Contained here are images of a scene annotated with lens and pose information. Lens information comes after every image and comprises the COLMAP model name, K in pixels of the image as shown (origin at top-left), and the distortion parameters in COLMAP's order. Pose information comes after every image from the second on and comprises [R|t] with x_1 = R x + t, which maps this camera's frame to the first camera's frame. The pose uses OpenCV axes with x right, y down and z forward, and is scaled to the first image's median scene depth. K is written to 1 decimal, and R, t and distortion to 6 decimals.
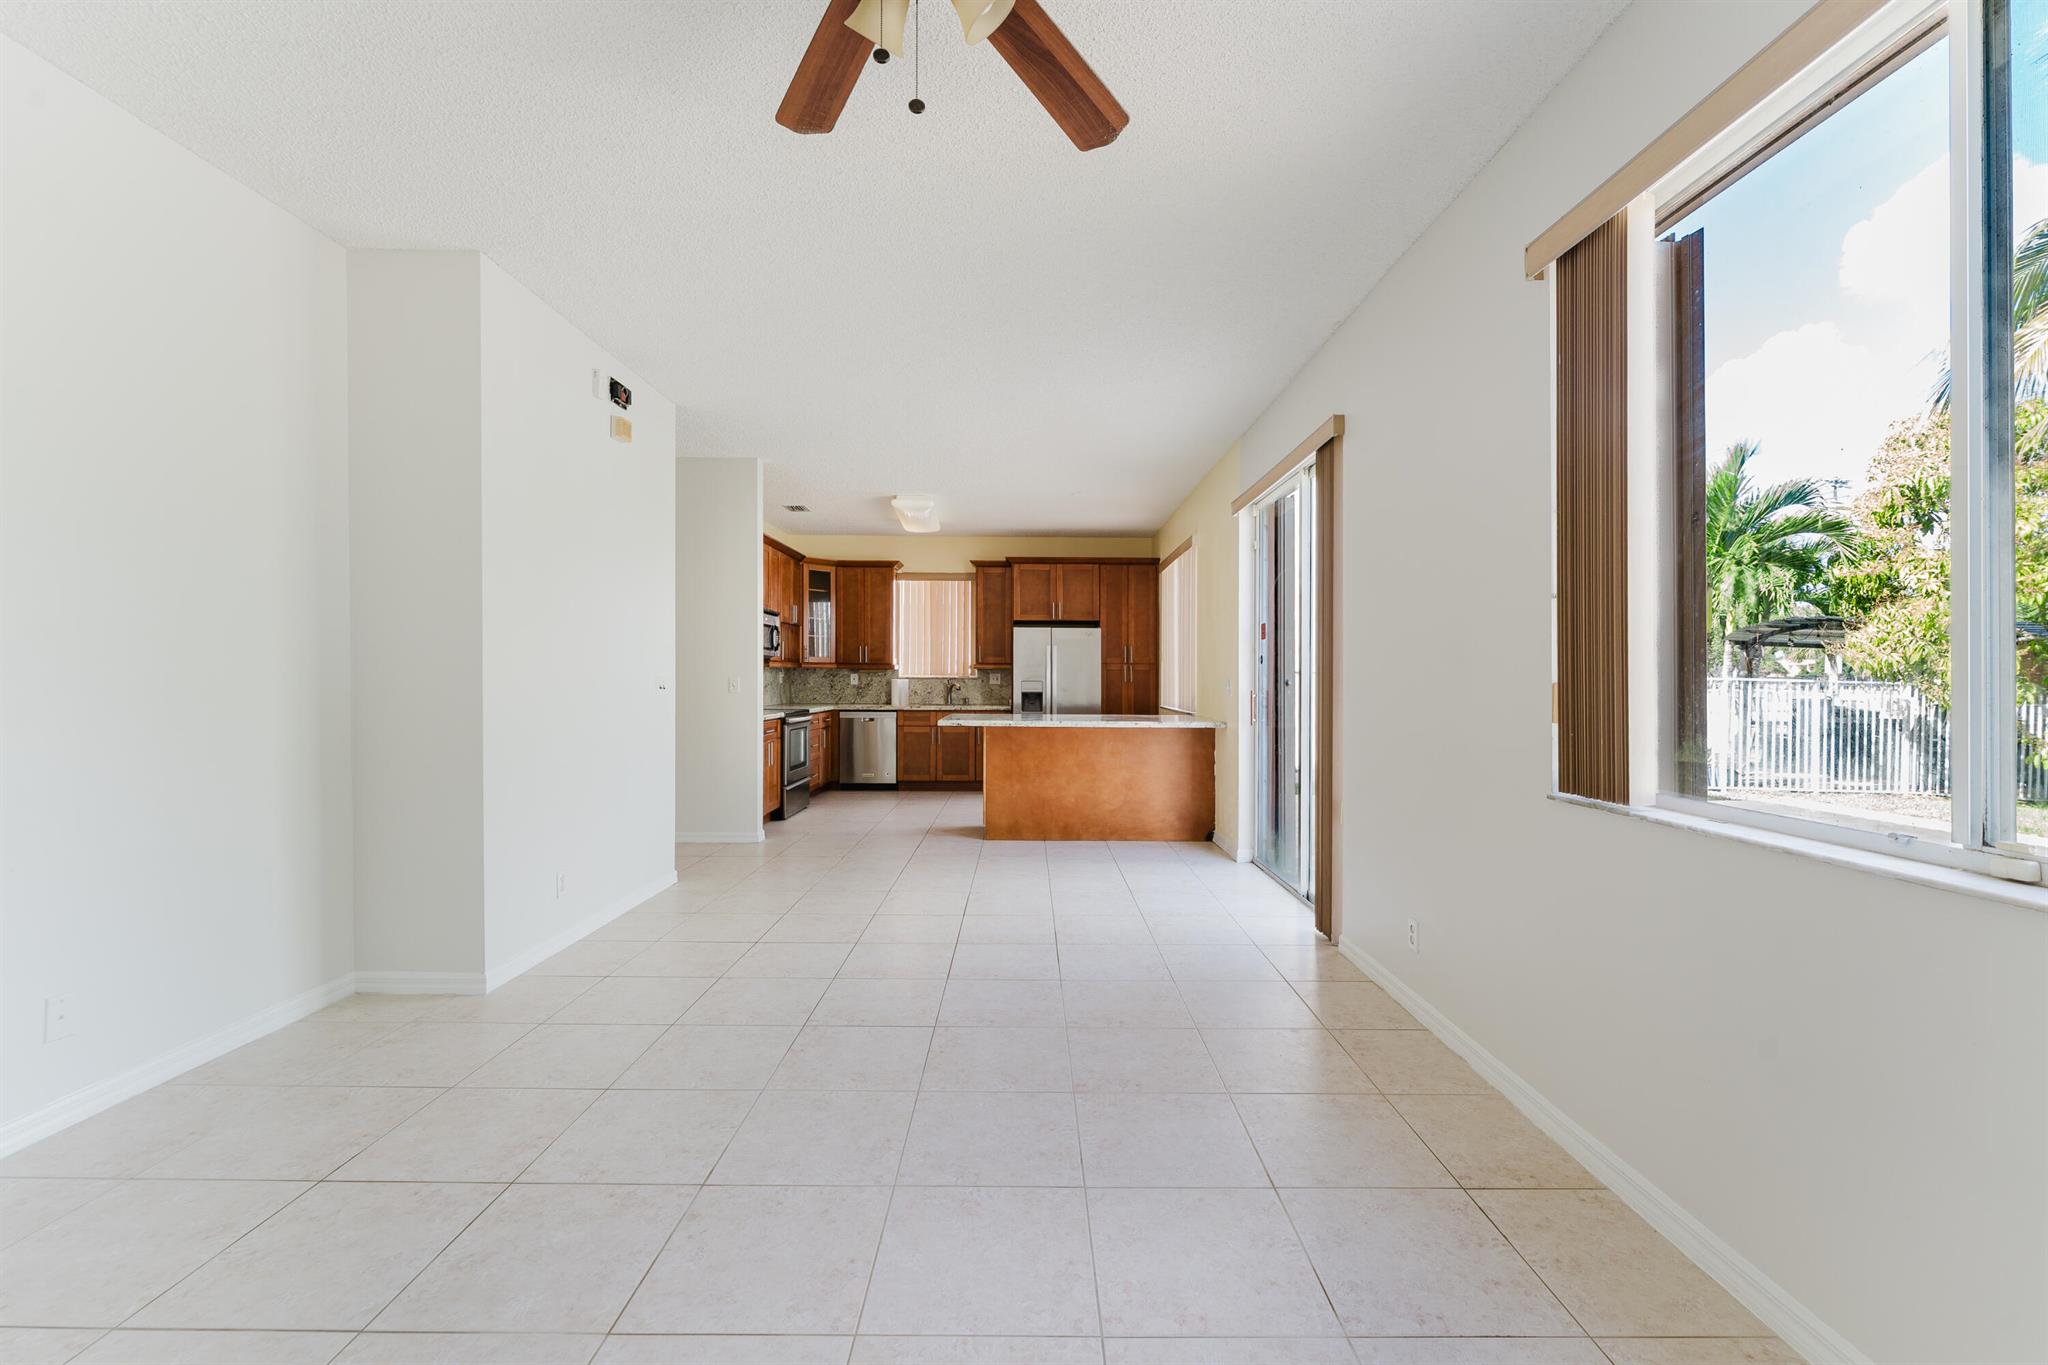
lens RADIAL K [[846.0, 0, 1037.0], [0, 846.0, 720.1], [0, 0, 1]] dist [-0.002143, -0.000232]
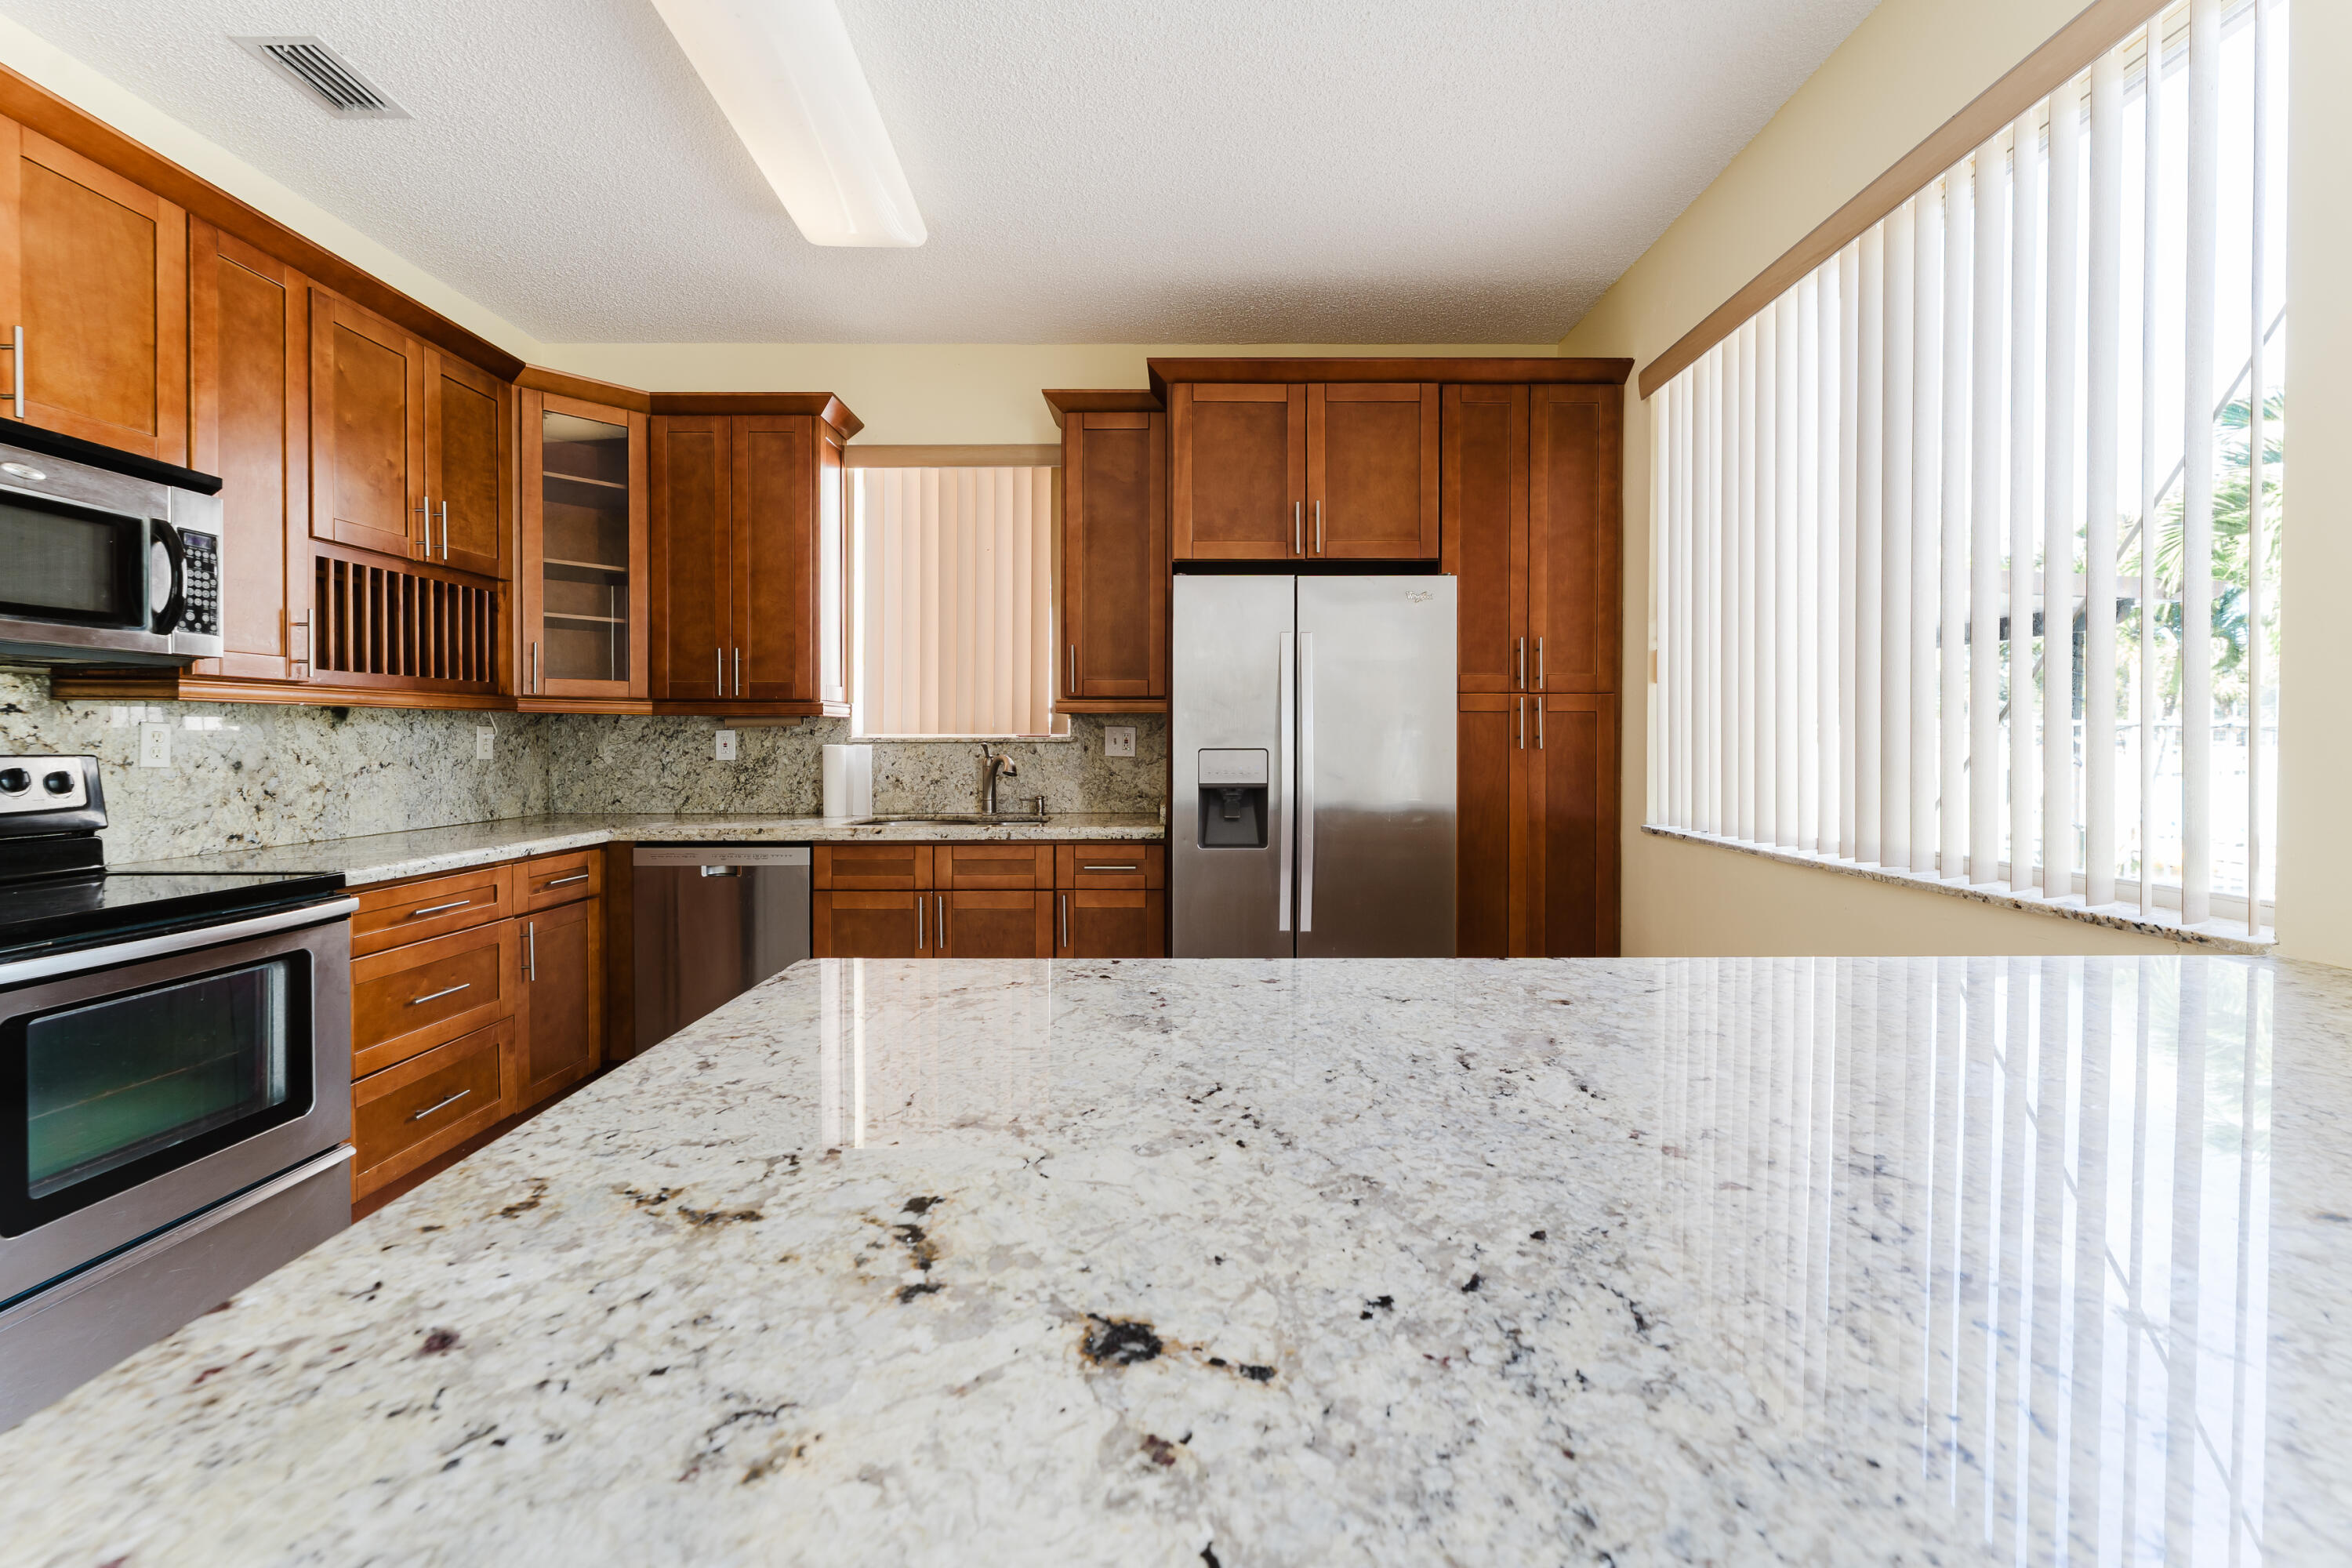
lens RADIAL K [[971.5, 0, 1180.4], [0, 971.5, 767.2], [0, 0, 1]] dist [-0.002143, -0.000232]
pose [[0.999836, -0.006102, -0.017025, -0.019283], [0.005771, 0.999794, -0.019475, -0.032291], [0.017140, 0.019374, 0.999665, 0.639438]]
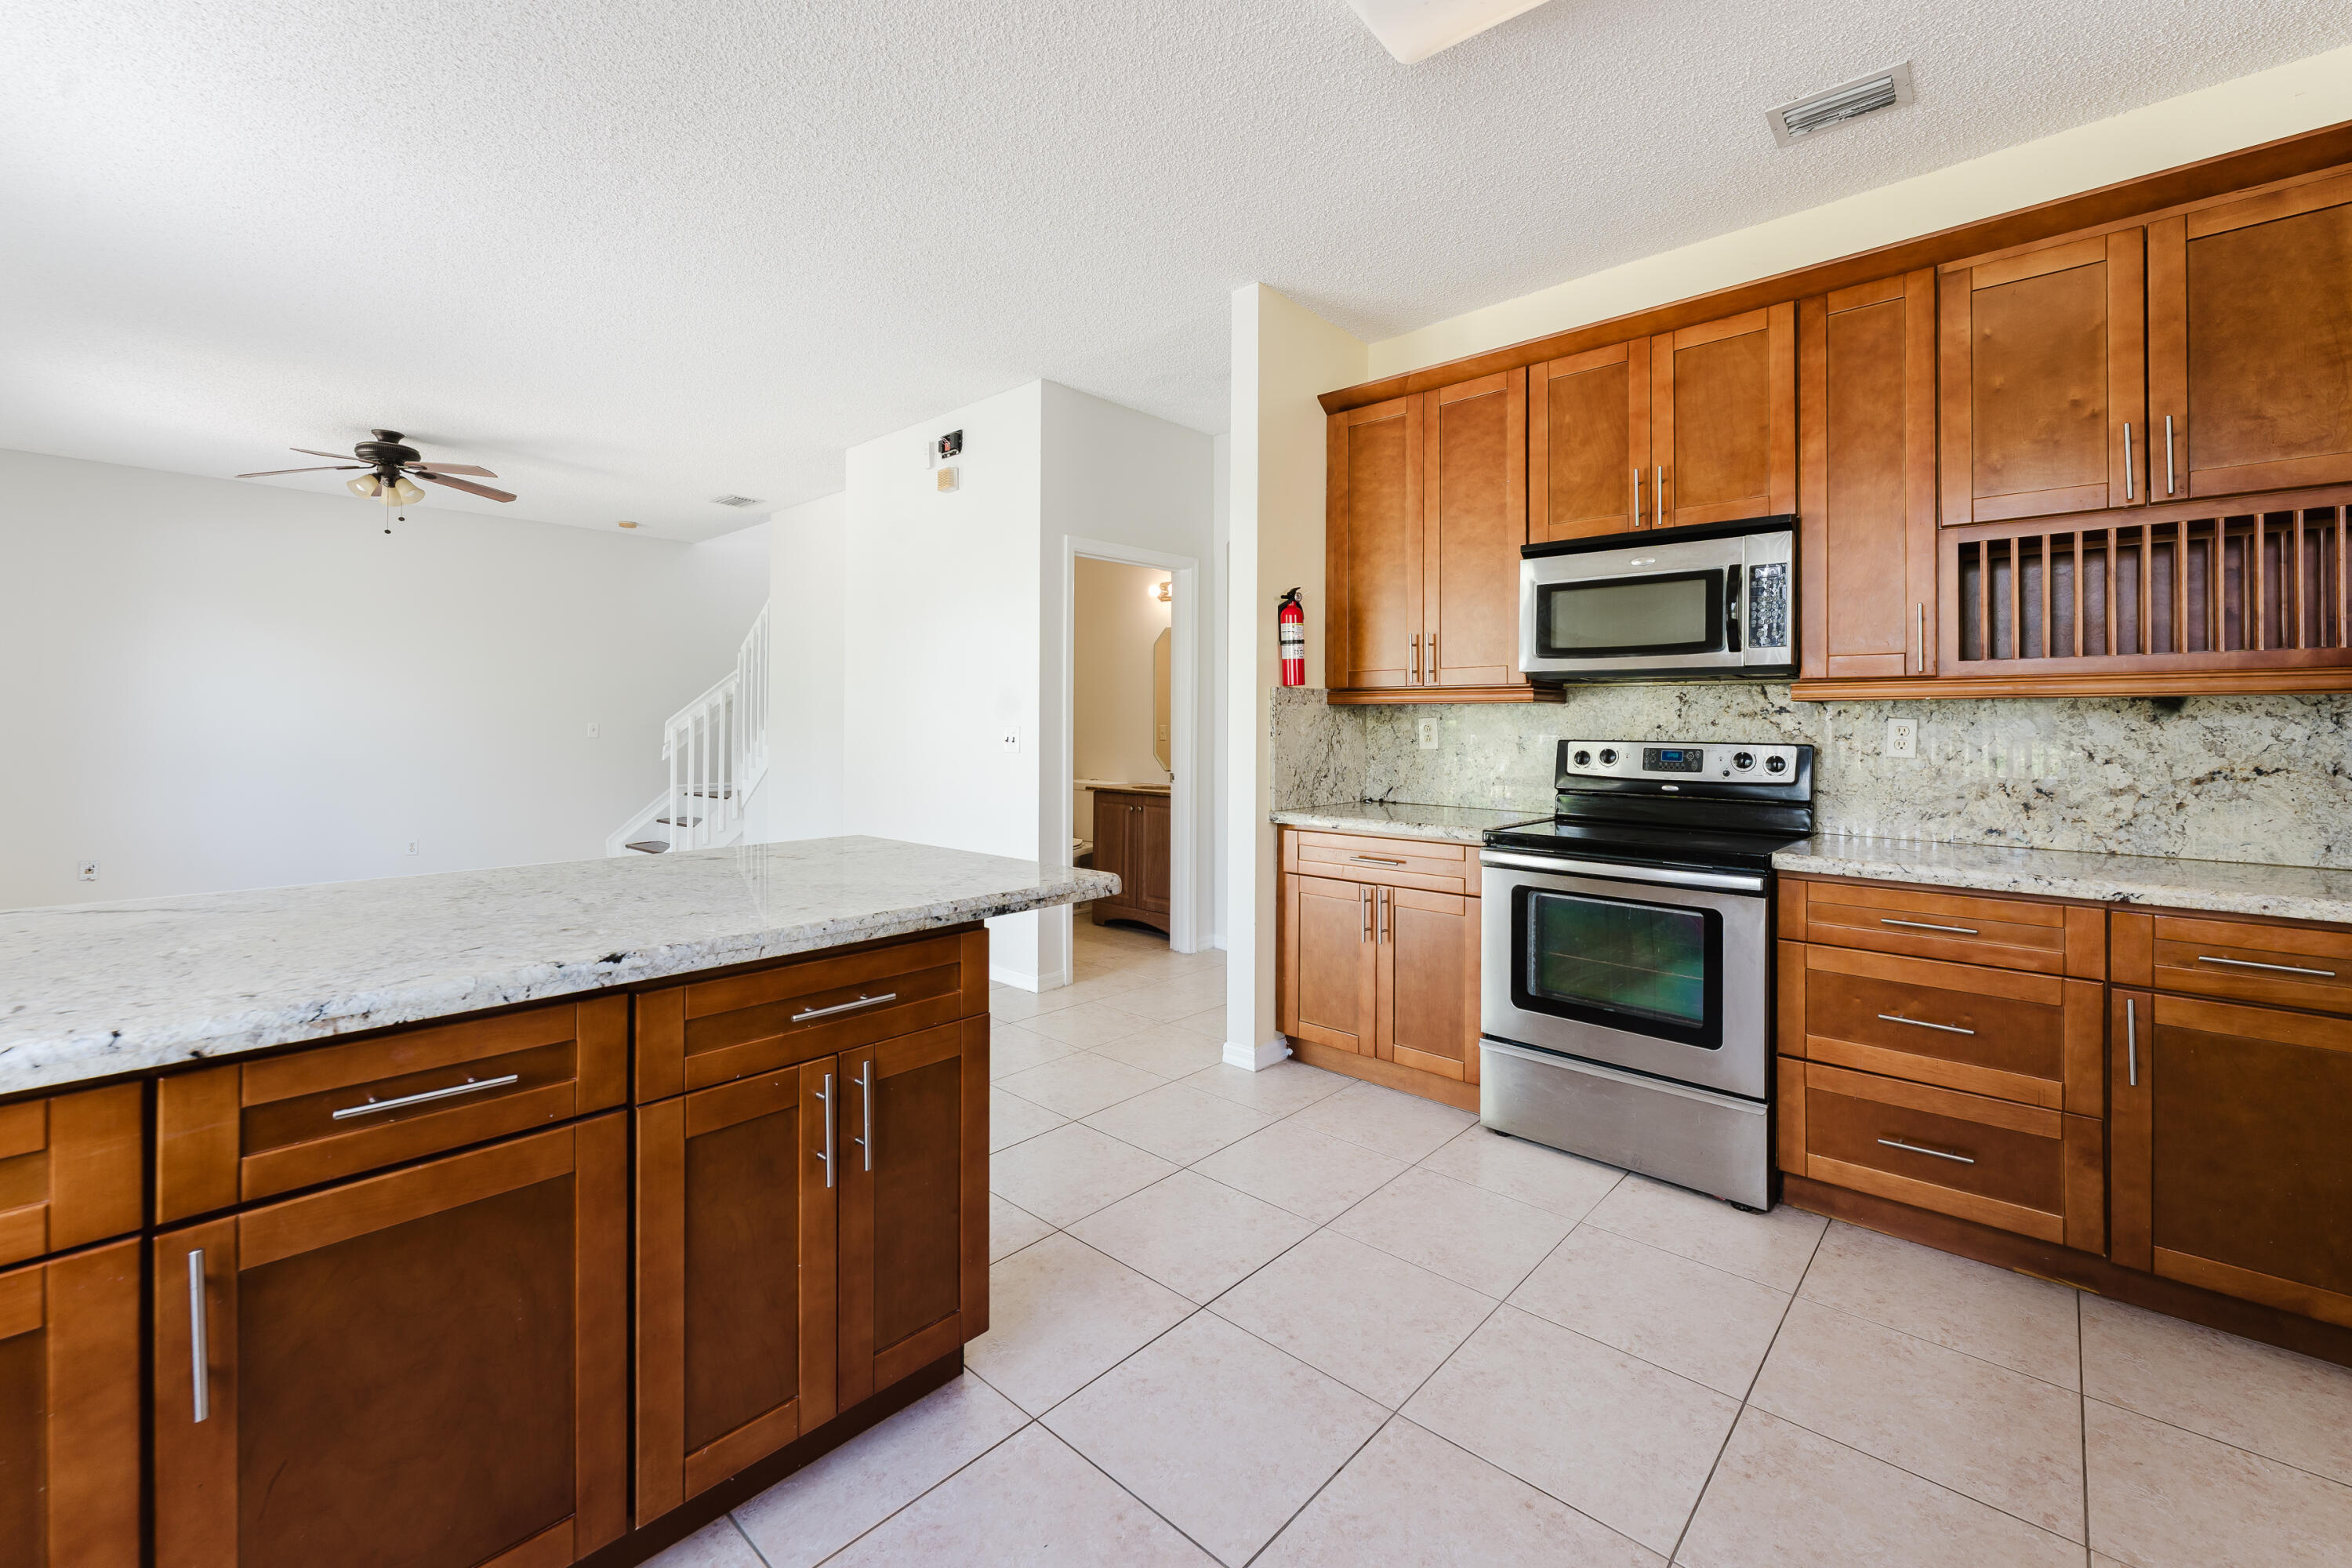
lens RADIAL K [[971.5, 0, 1164.9], [0, 971.5, 734.0], [0, 0, 1]] dist [-0.002143, -0.000232]
pose [[-0.691341, -0.006146, -0.722503, 0.076384], [-0.046771, 0.998247, 0.036261, -0.047088], [0.721014, 0.058861, -0.690416, 0.950967]]
